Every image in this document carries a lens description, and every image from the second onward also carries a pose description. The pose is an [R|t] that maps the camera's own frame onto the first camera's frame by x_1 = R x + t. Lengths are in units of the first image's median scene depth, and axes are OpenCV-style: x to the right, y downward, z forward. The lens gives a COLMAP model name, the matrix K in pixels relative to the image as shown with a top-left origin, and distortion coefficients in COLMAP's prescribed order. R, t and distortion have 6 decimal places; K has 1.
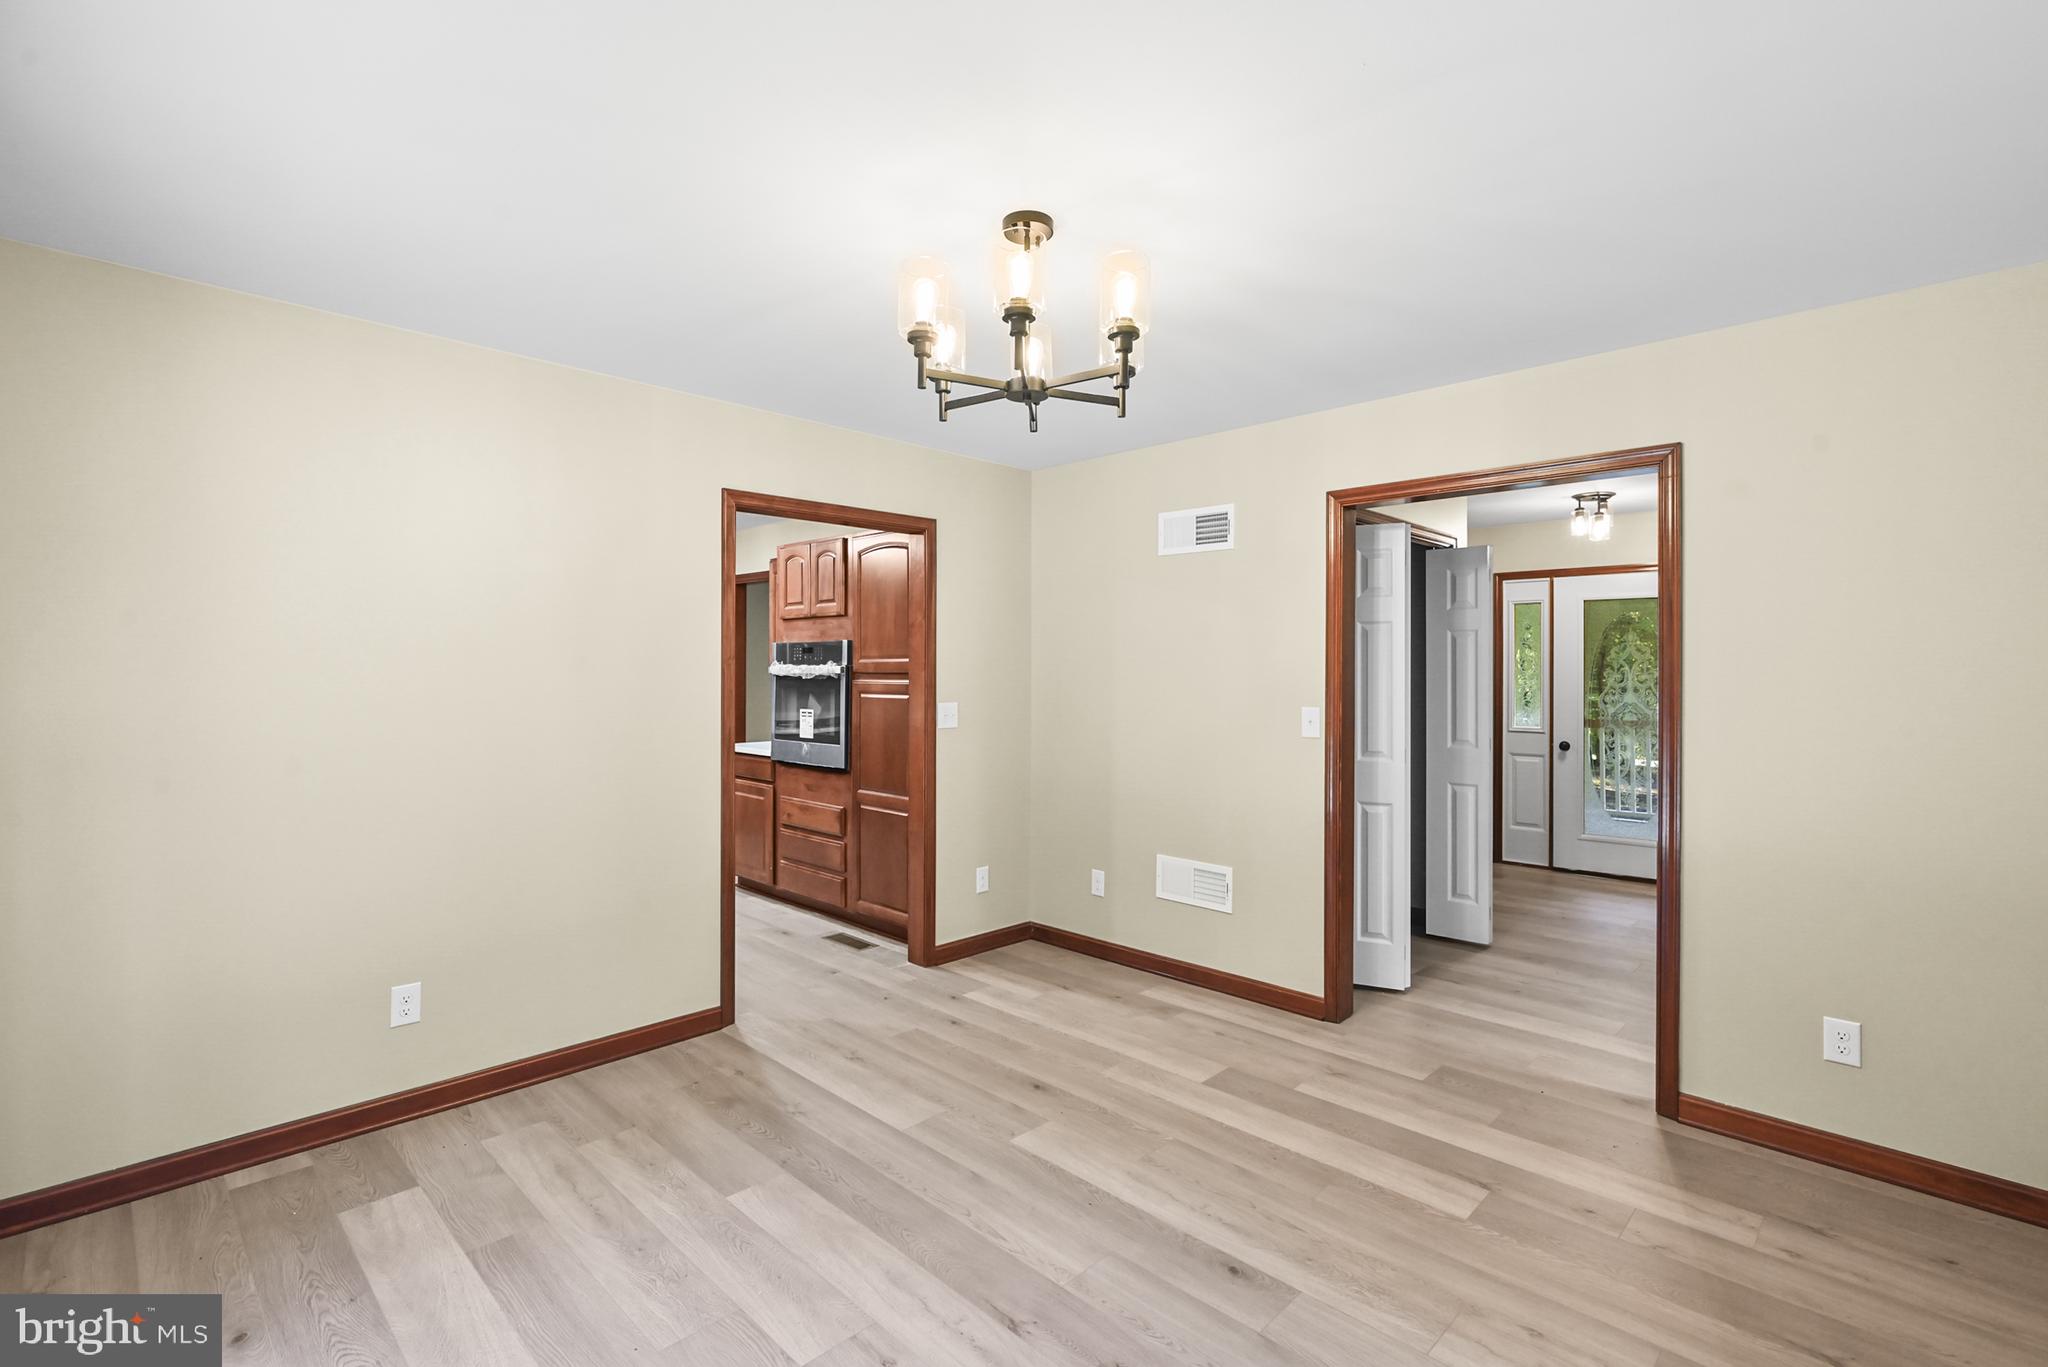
lens RADIAL K [[924.3, 0, 1036.6], [0, 924.3, 675.4], [0, 0, 1]] dist [0.009117, -0.000340]
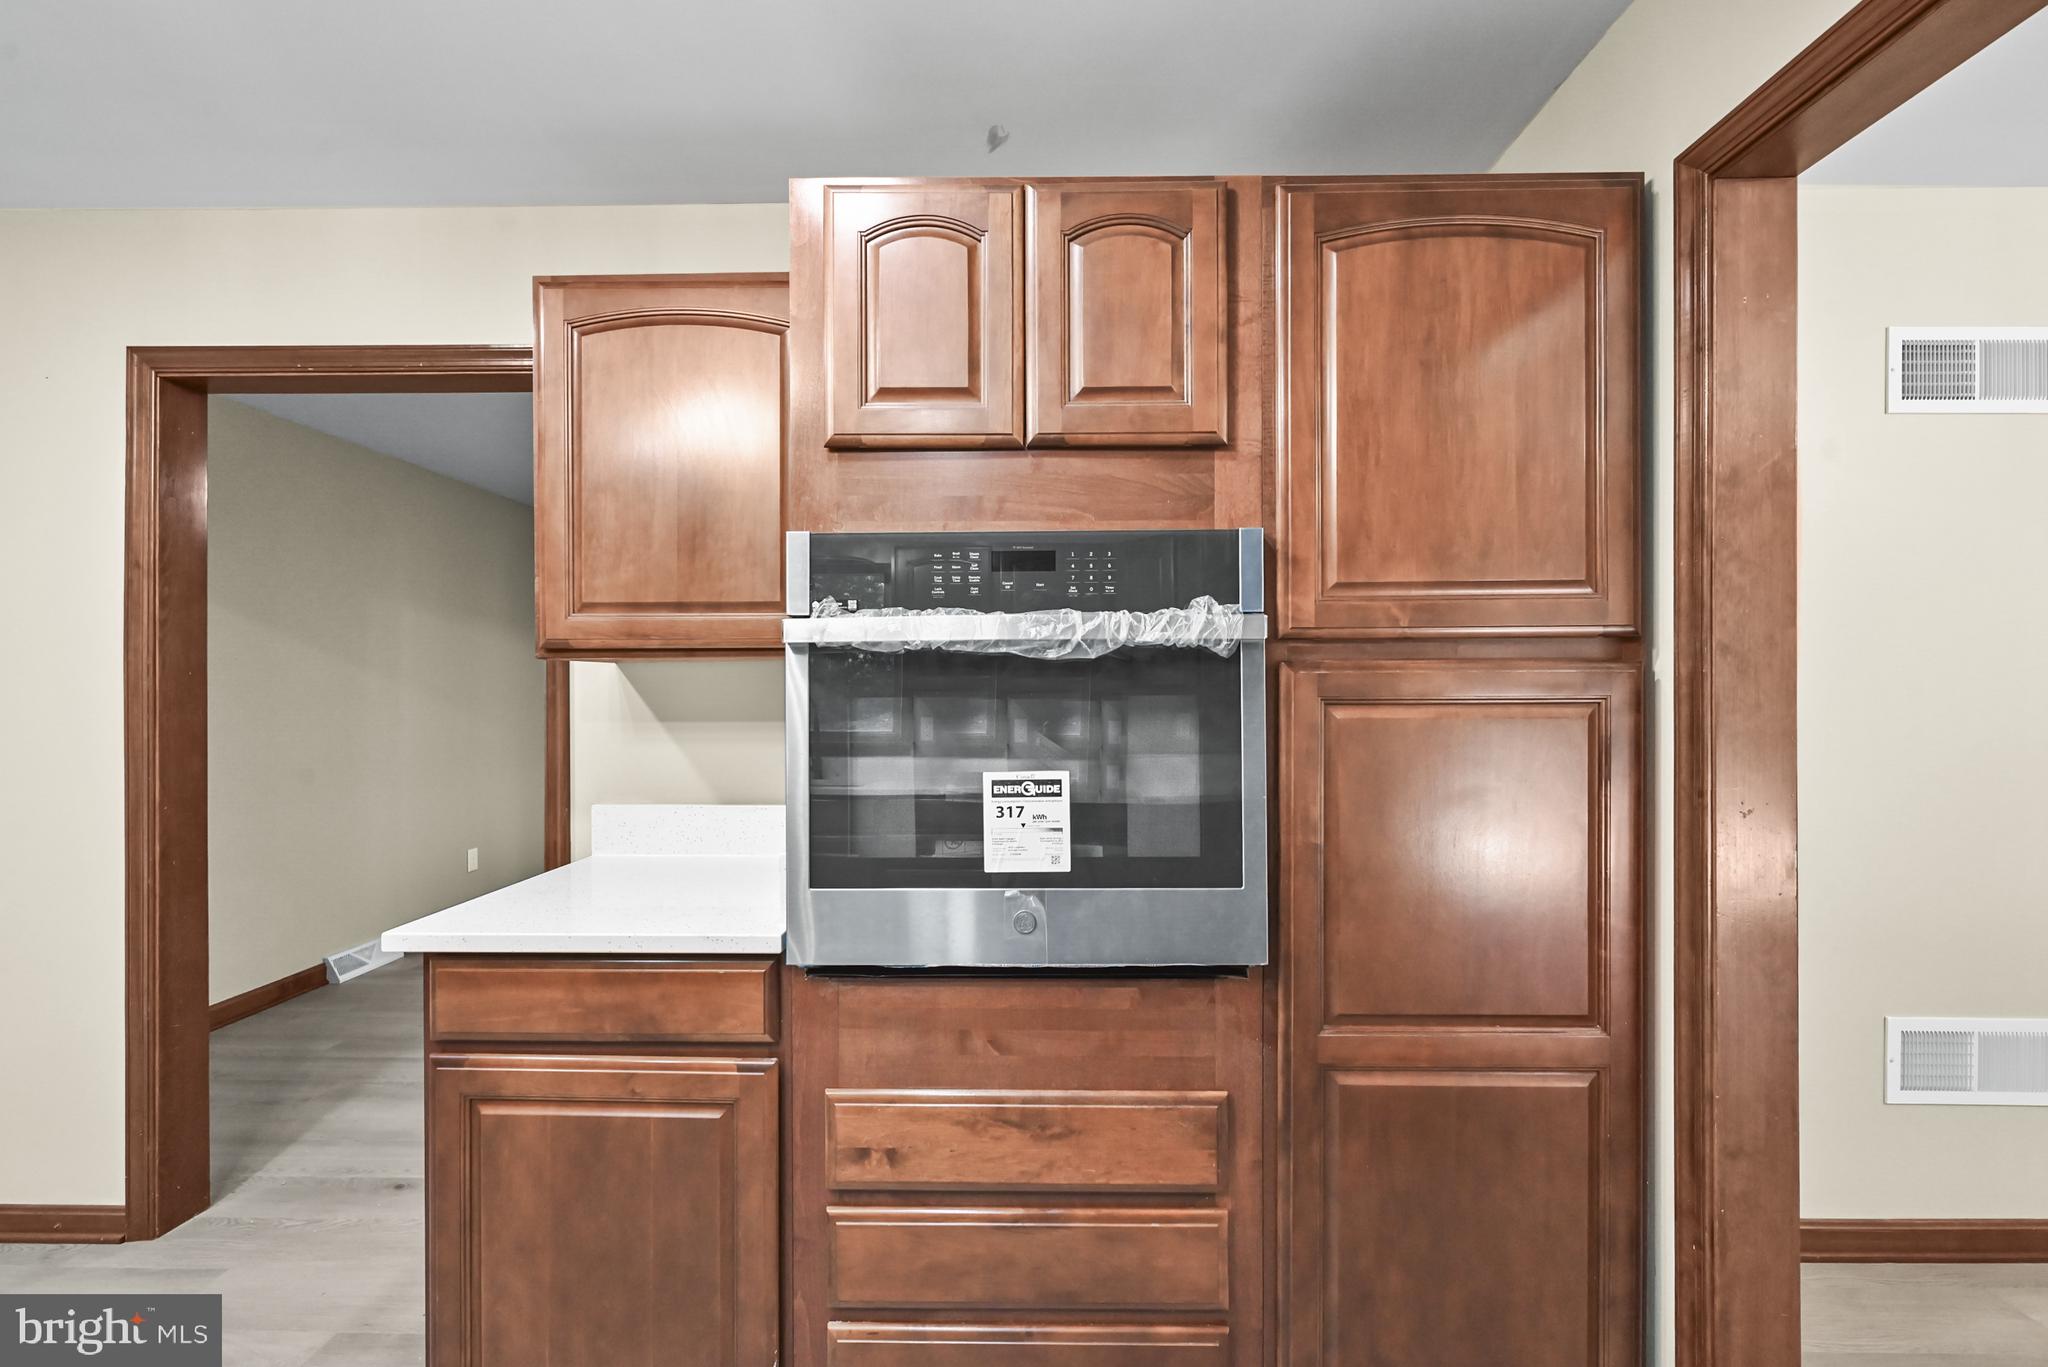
lens RADIAL K [[840.7, 0, 1027.1], [0, 840.7, 695.3], [0, 0, 1]] dist [-0.001026, -0.000137]
pose [[0.741287, -0.014928, 0.671022, -0.423088], [0.010897, 0.999889, 0.010207, 0.011199], [-0.671099, -0.000255, 0.741367, 0.821763]]
